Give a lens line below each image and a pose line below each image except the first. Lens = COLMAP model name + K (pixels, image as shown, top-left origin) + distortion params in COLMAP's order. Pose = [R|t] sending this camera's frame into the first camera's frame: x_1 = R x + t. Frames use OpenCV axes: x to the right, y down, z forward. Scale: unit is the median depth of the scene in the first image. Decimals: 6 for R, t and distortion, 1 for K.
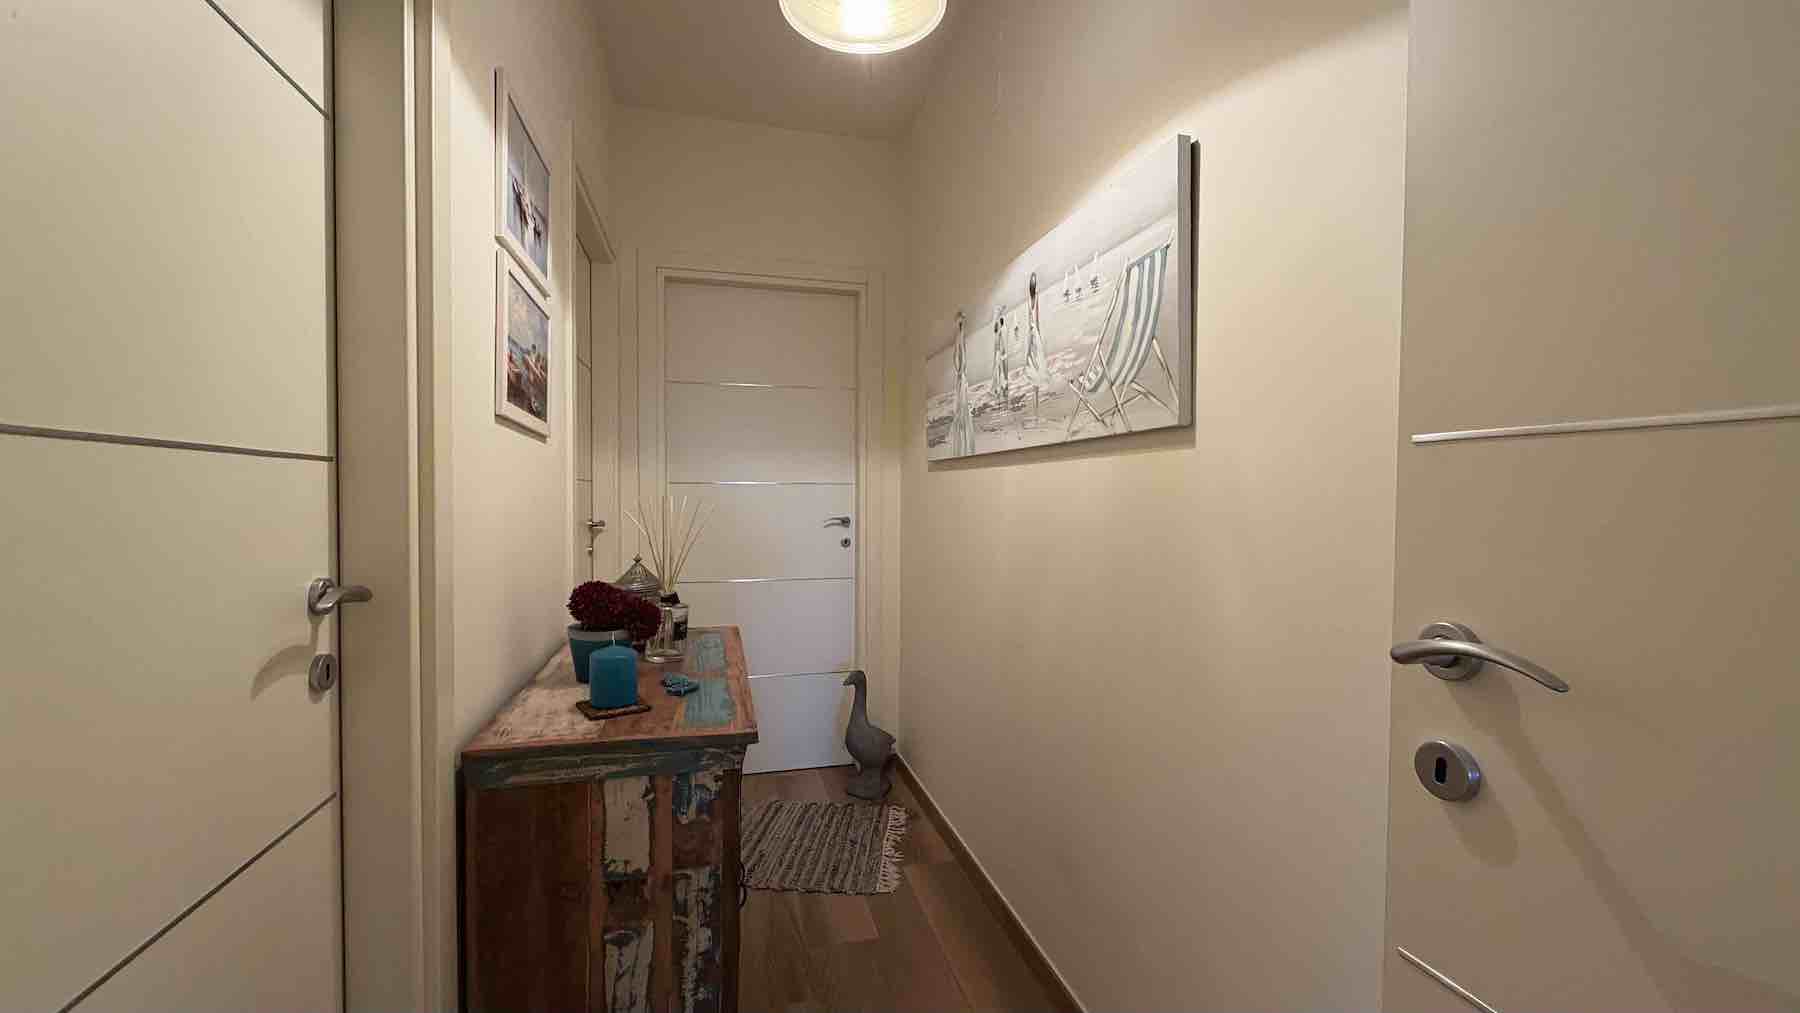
lens RADIAL K [[710.3, 0, 899.2], [0, 710.3, 497.4], [0, 0, 1]] dist [0.000519, -0.000006]
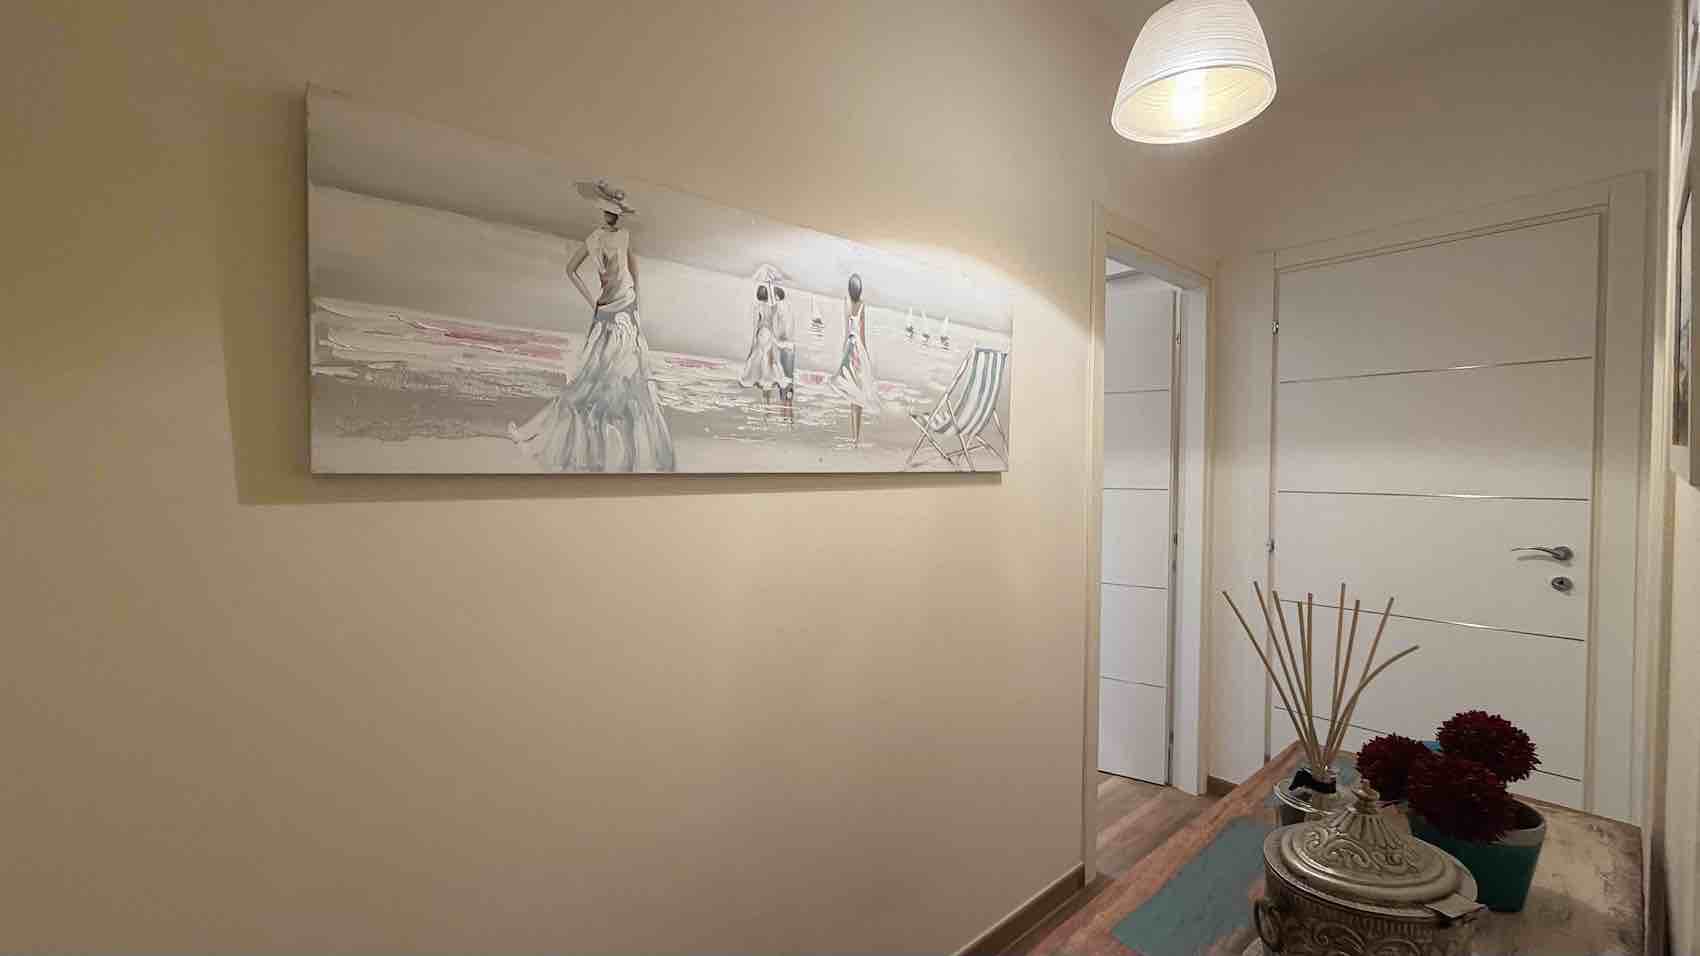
lens RADIAL K [[670.8, 0, 849.7], [0, 670.8, 488.2], [0, 0, 1]] dist [0.000519, -0.000006]
pose [[-0.433950, -0.024121, 0.900614, -0.670900], [0.007262, 0.999515, 0.030269, -0.093951], [-0.900908, 0.019676, -0.433564, 1.647398]]
